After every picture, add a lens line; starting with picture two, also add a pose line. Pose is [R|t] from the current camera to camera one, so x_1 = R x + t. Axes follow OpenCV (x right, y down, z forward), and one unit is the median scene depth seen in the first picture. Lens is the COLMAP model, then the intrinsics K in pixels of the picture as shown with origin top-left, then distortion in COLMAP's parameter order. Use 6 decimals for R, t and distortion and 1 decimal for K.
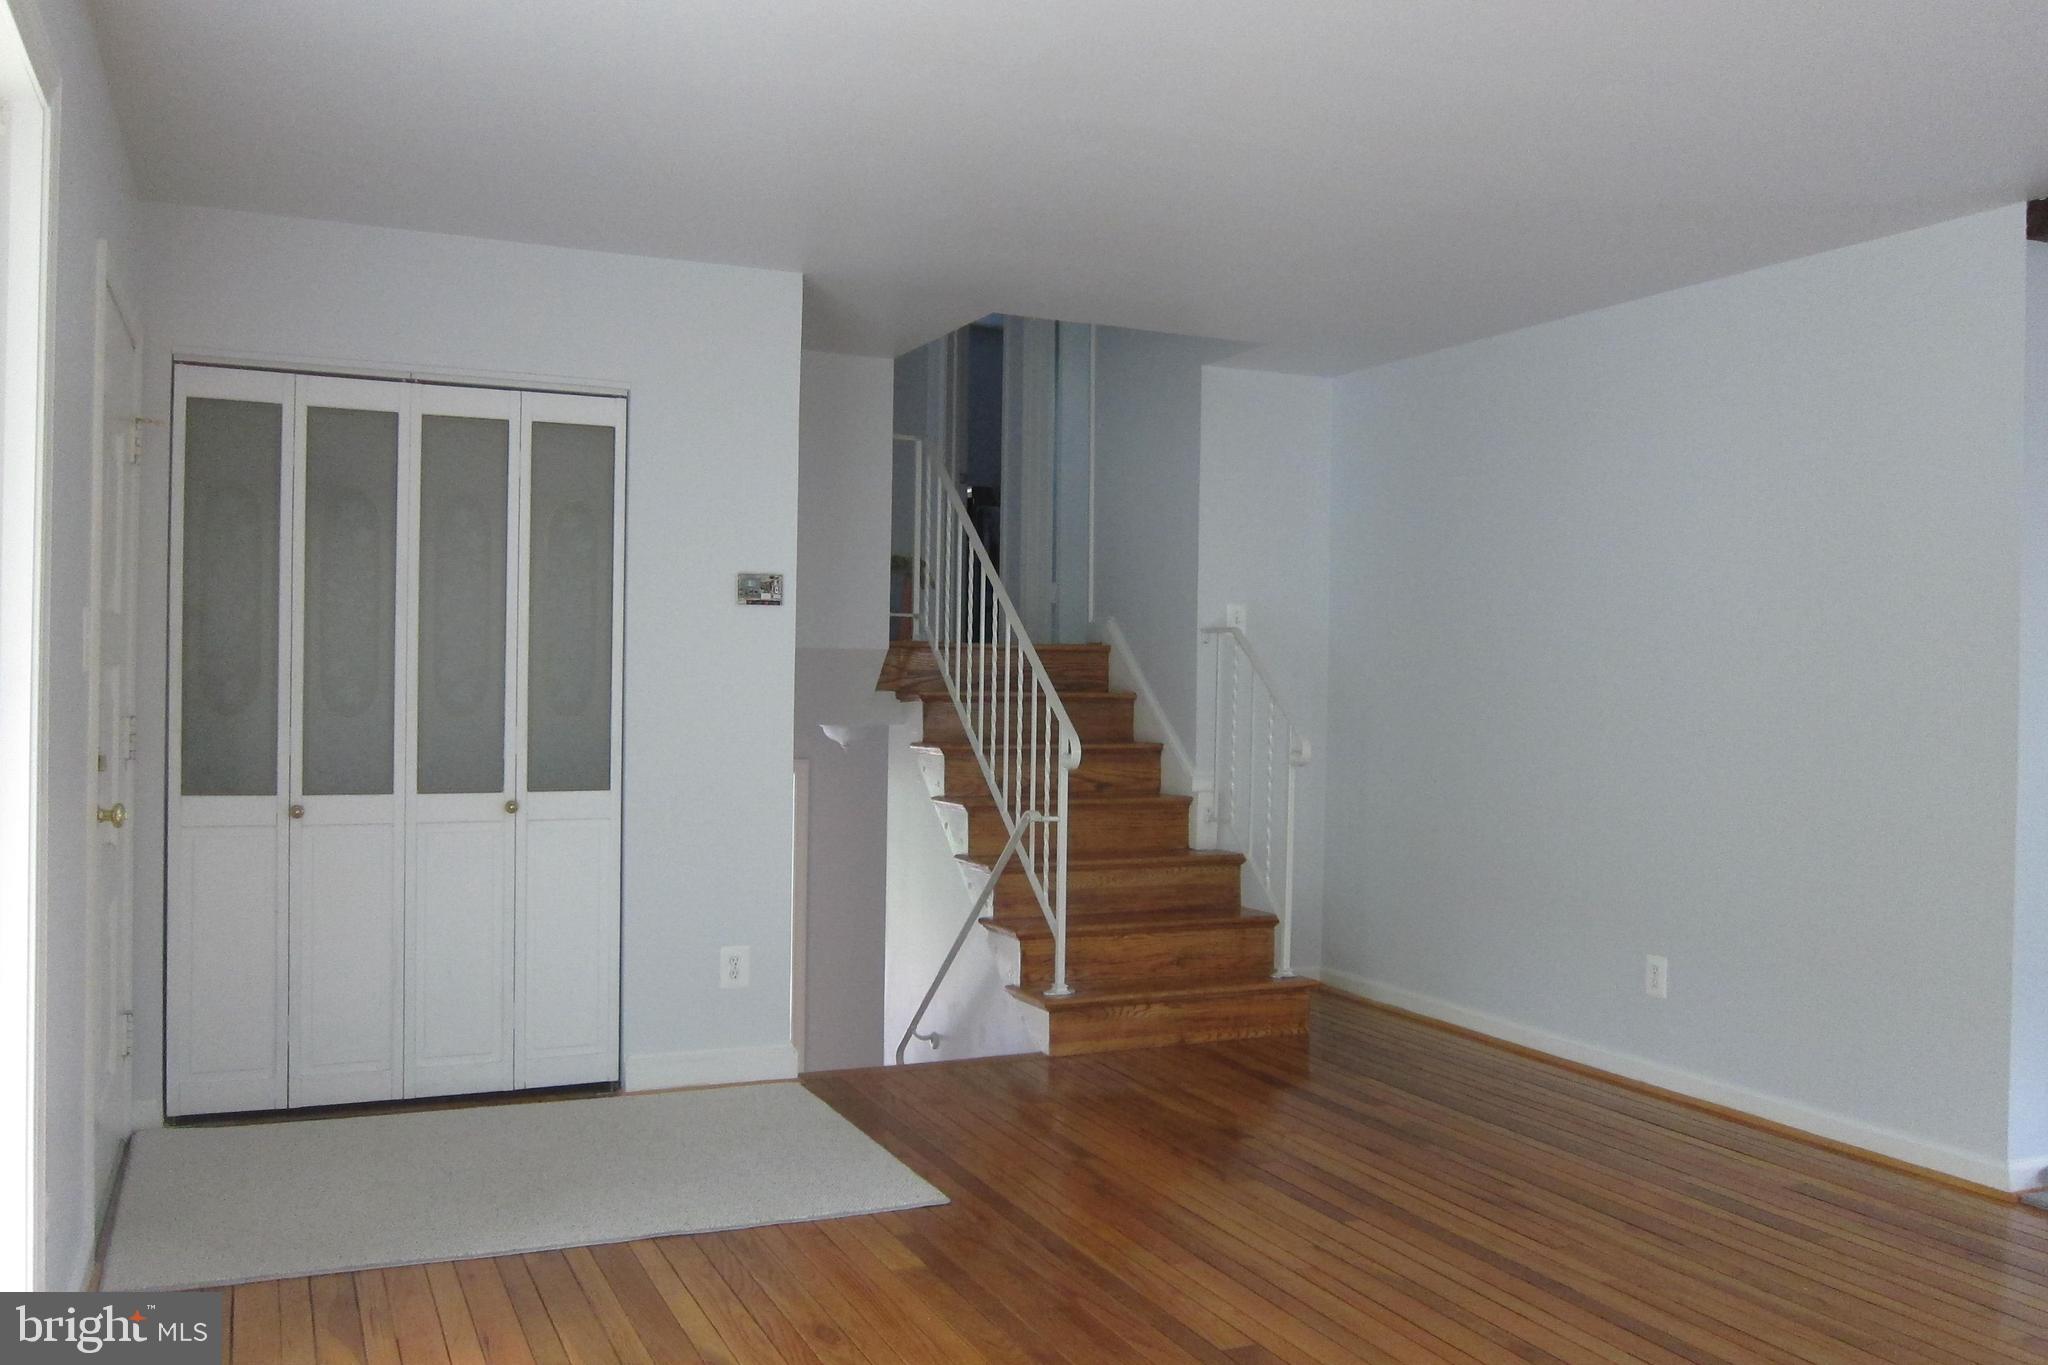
lens RADIAL K [[1716.4, 0, 1024.0], [0, 1716.4, 682.5], [0, 0, 1]] dist [-0.087545, 0.082552]
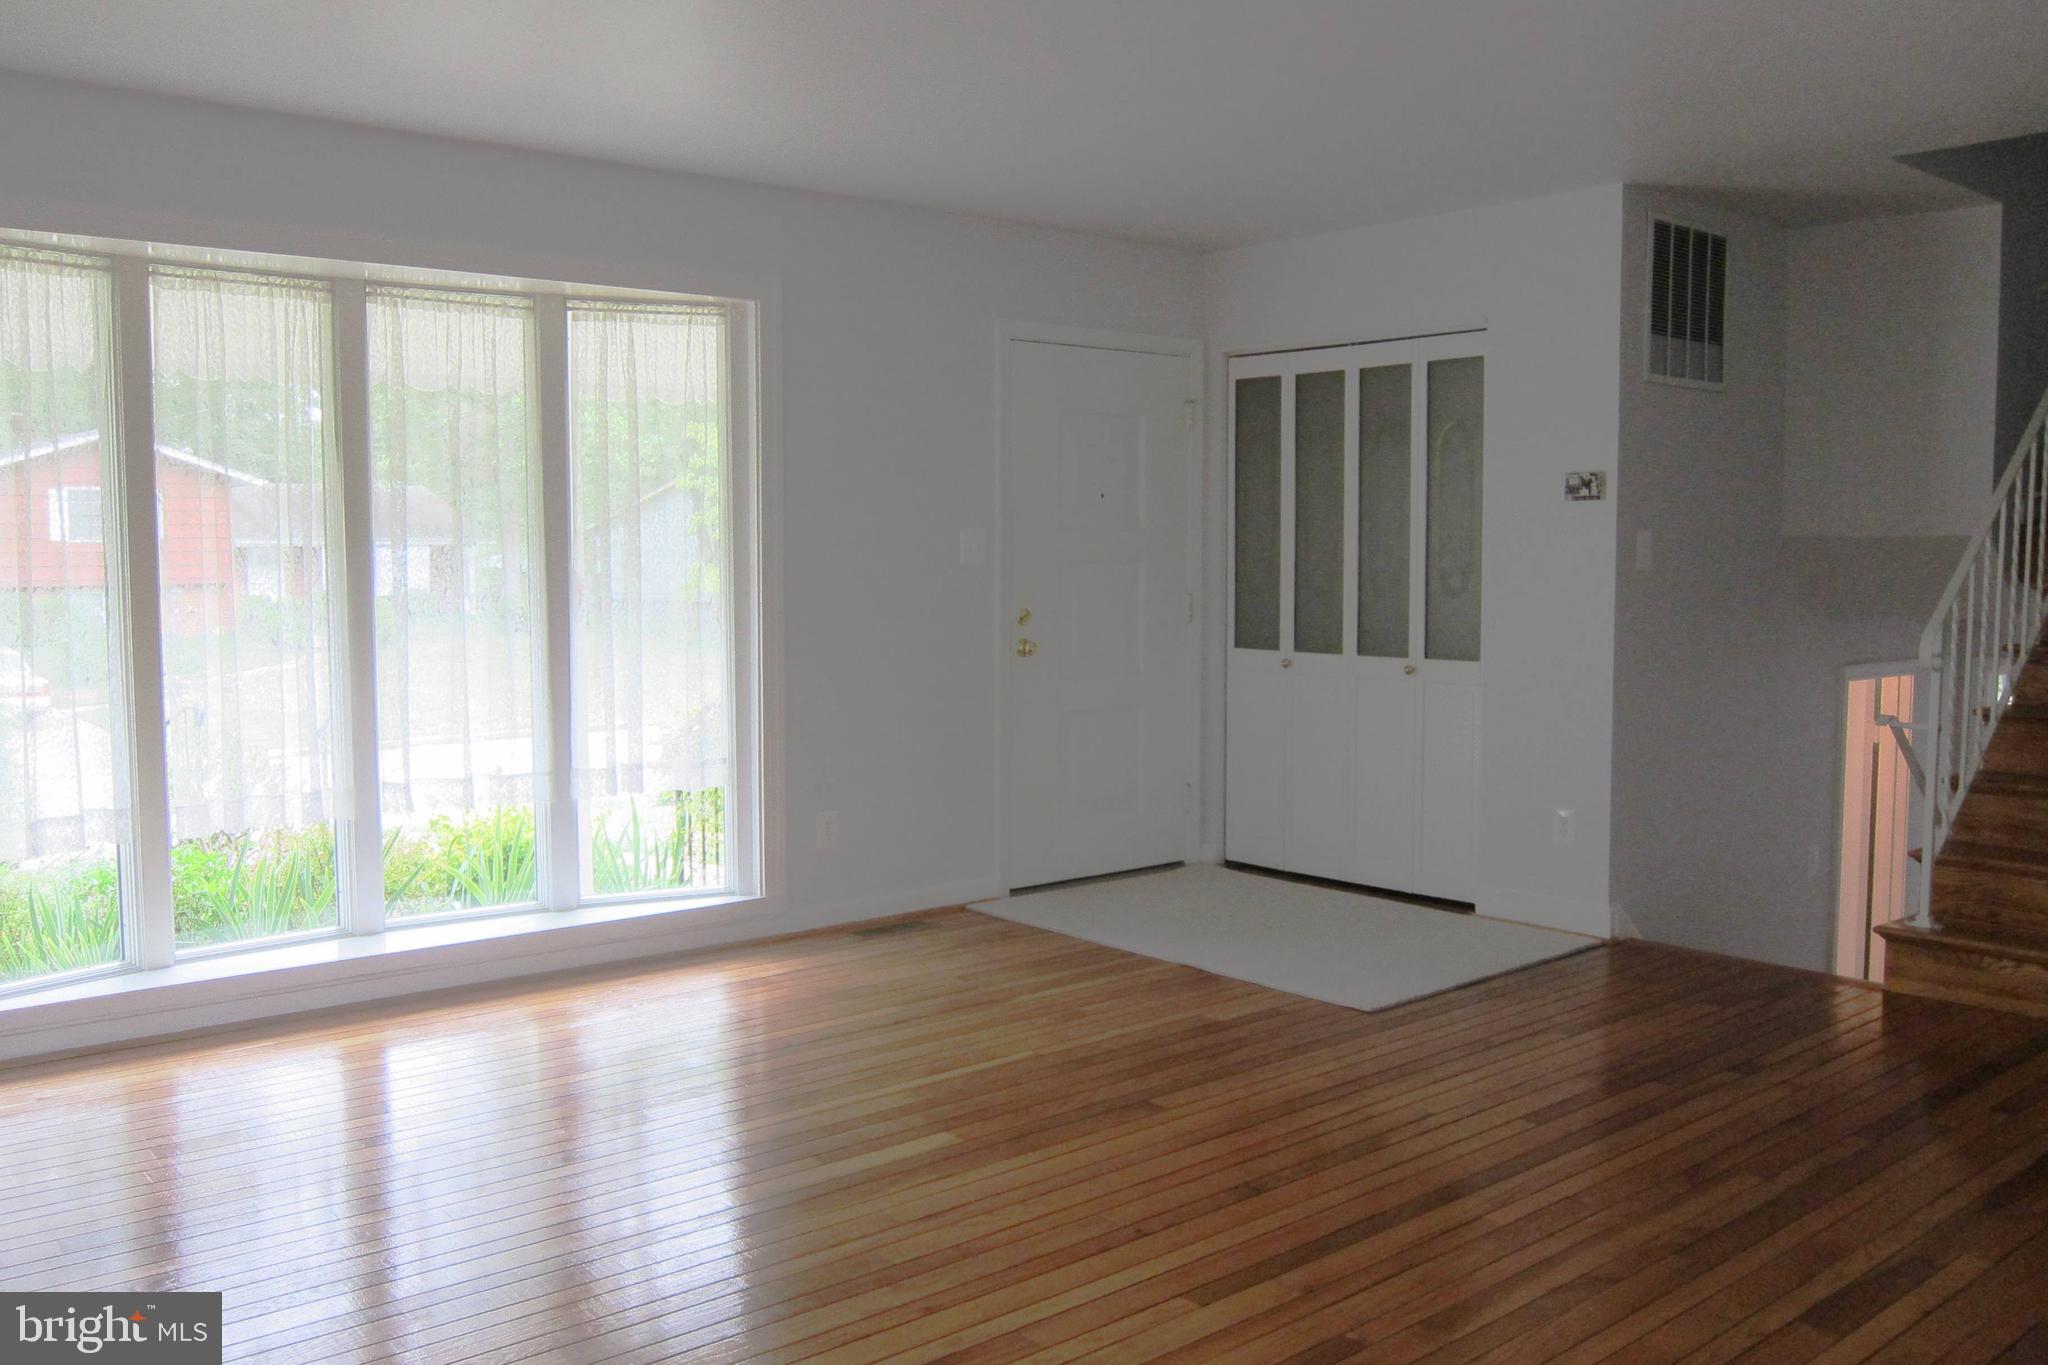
lens RADIAL K [[1716.4, 0, 1024.0], [0, 1716.4, 682.5], [0, 0, 1]] dist [-0.087545, 0.082552]
pose [[0.273373, 0.057656, -0.960179, 0.857409], [-0.002329, 0.998239, 0.059278, 0.007727], [0.961905, -0.013969, 0.273026, 0.382807]]
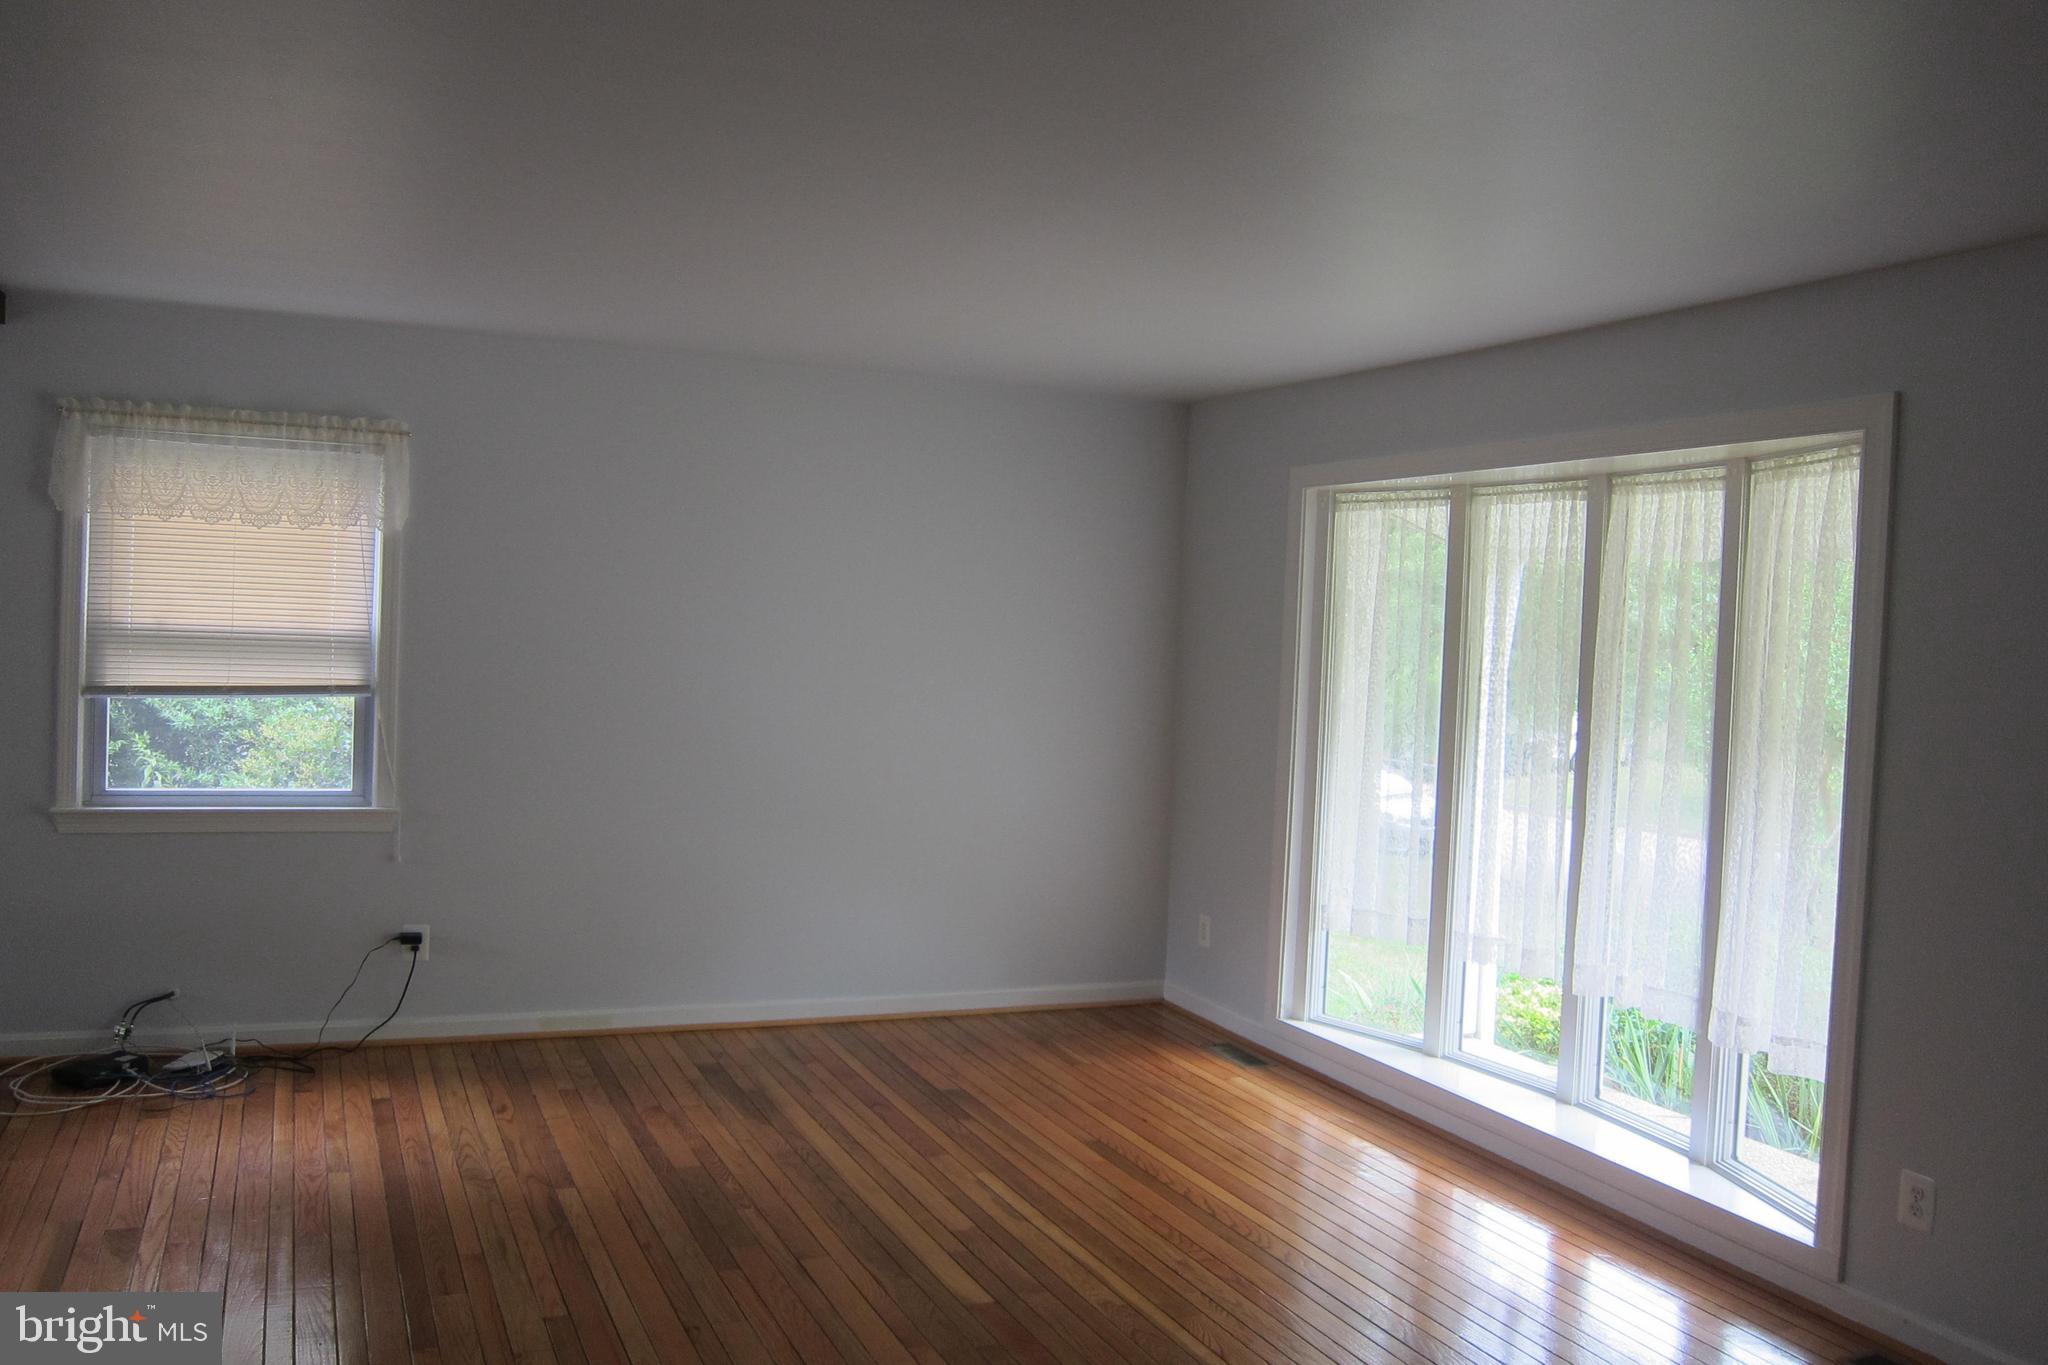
lens RADIAL K [[1716.4, 0, 1024.0], [0, 1716.4, 682.5], [0, 0, 1]] dist [-0.087545, 0.082552]
pose [[-0.997811, -0.062371, 0.021981, 0.110667], [-0.061424, 0.997253, 0.041388, -0.062376], [-0.024502, 0.039947, -0.998901, 1.323587]]
